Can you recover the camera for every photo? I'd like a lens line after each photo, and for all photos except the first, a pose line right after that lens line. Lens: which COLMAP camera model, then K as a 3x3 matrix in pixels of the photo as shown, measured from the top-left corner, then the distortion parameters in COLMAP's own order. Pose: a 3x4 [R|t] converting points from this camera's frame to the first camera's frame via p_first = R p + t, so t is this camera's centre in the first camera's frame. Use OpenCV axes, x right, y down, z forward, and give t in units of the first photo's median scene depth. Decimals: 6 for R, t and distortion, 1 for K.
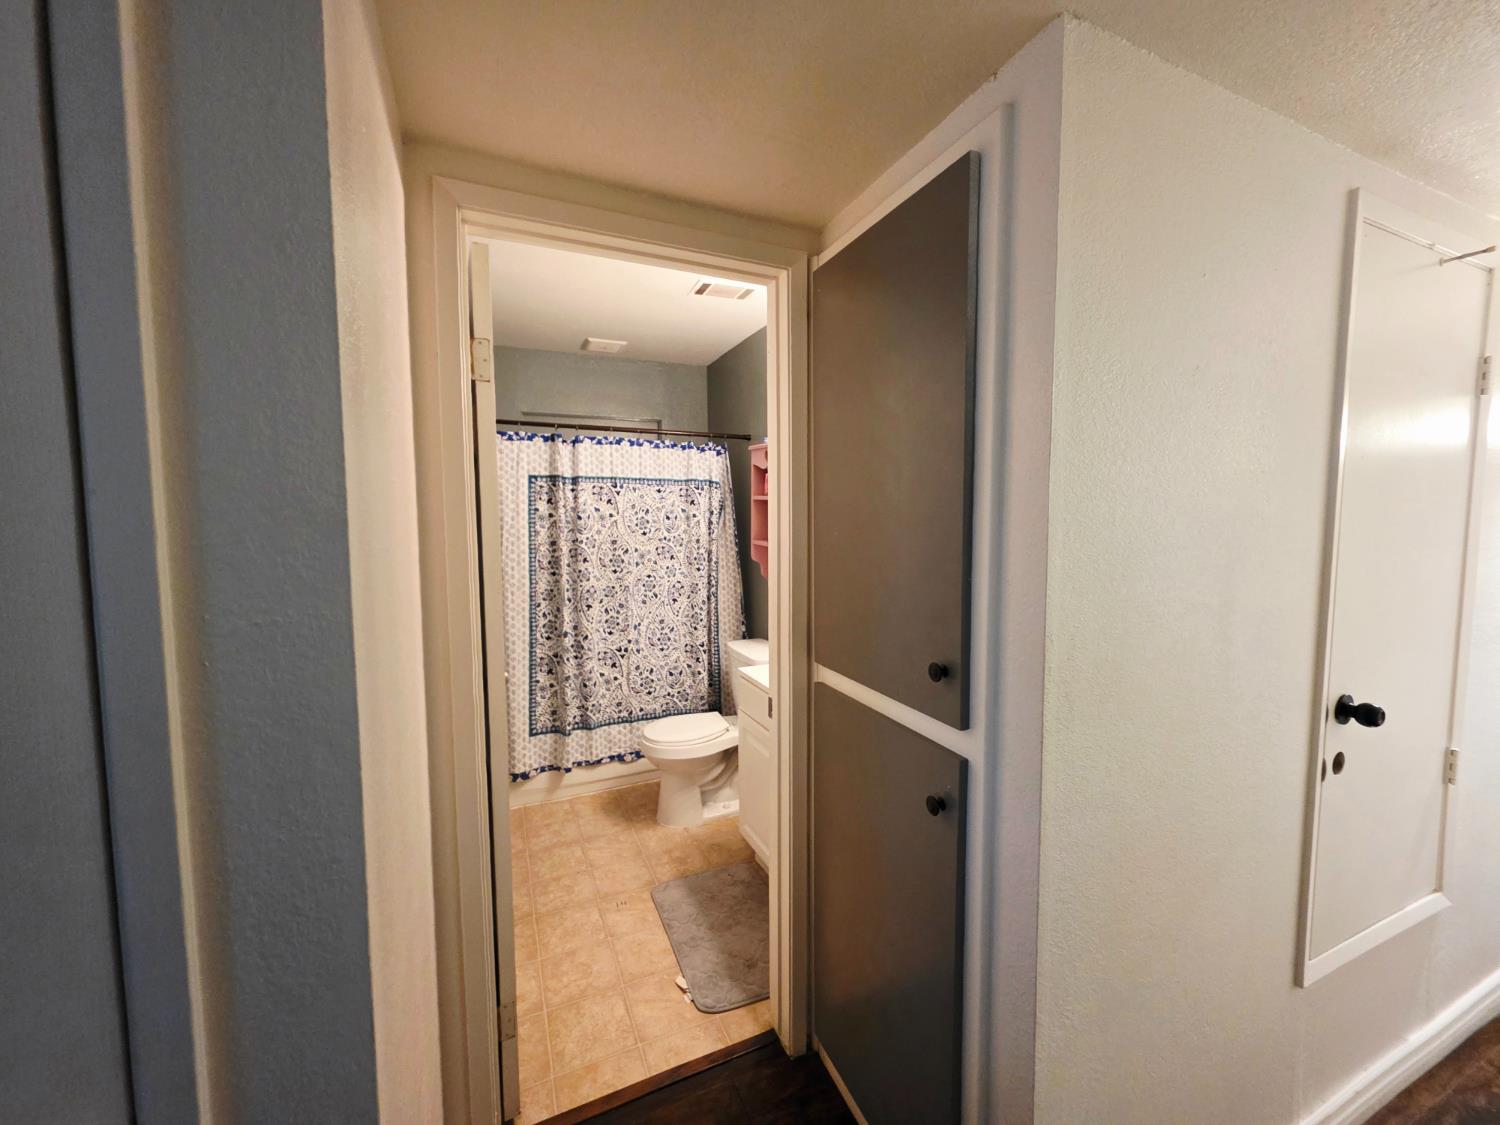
lens RADIAL K [[598.6, 0, 749.4], [0, 598.6, 567.3], [0, 0, 1]] dist [-0.000945, 0.000069]
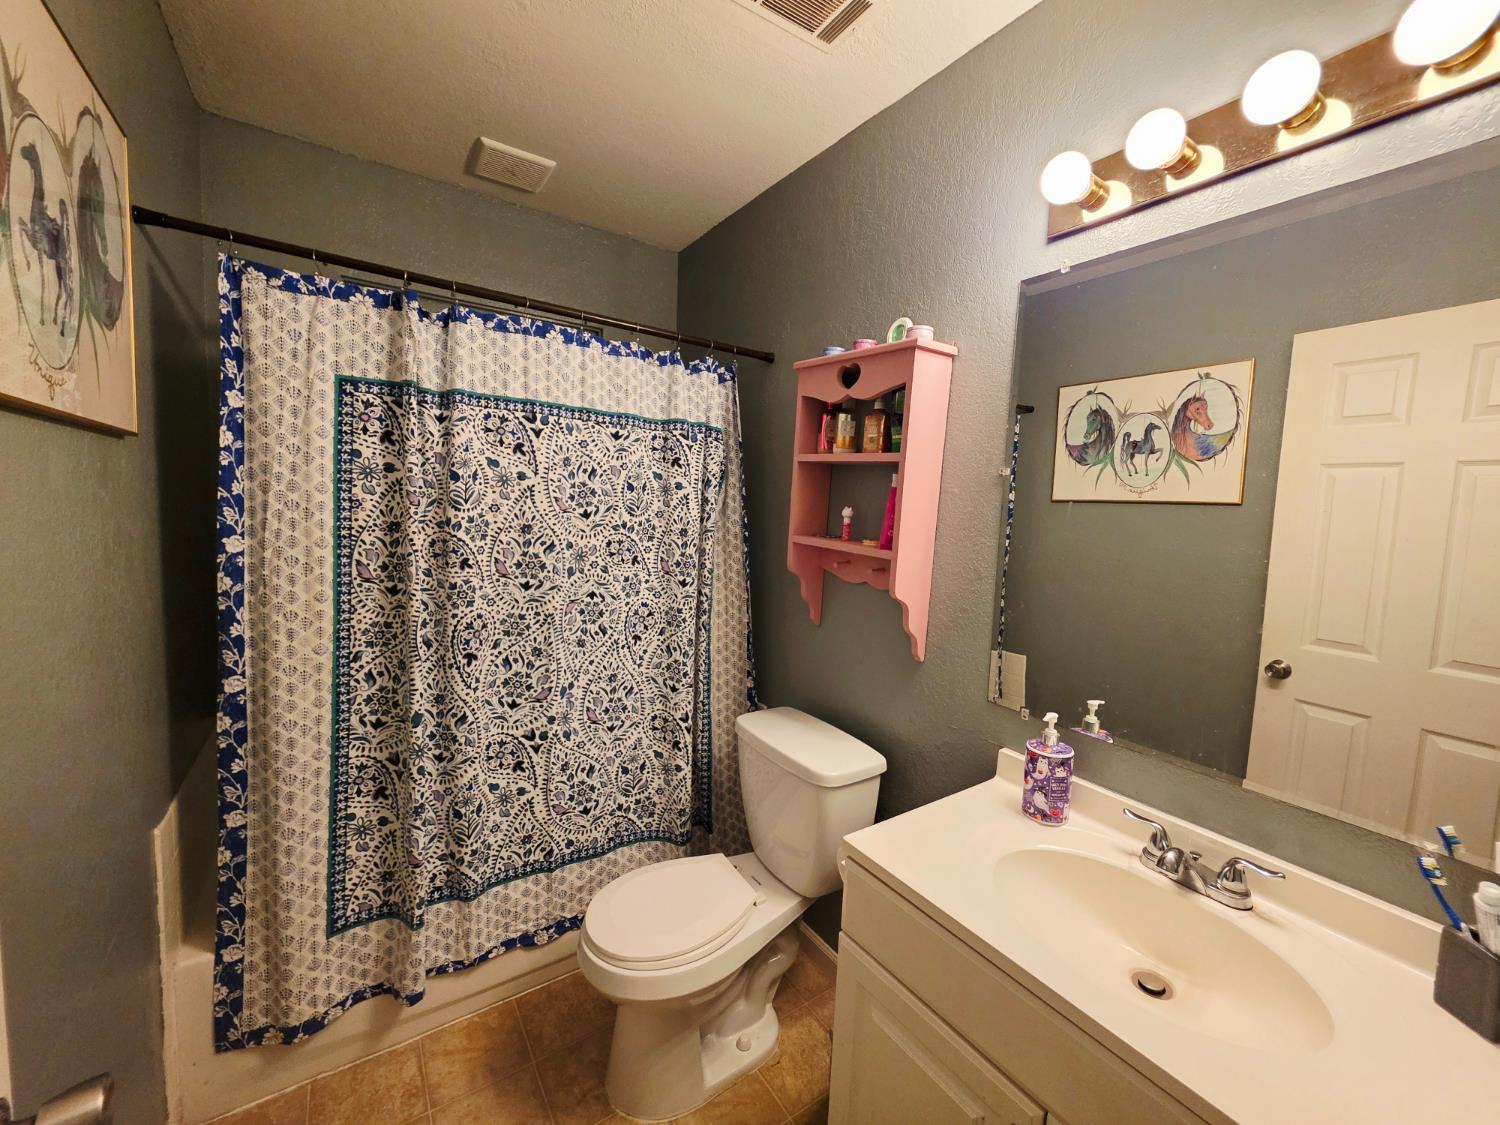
lens RADIAL K [[598.6, 0, 756.7], [0, 598.6, 563.6], [0, 0, 1]] dist [-0.000945, 0.000069]
pose [[0.979896, 0.031850, 0.196948, -0.134602], [-0.036661, 0.999111, 0.020830, -0.030656], [-0.196110, -0.027632, 0.980193, 0.465909]]
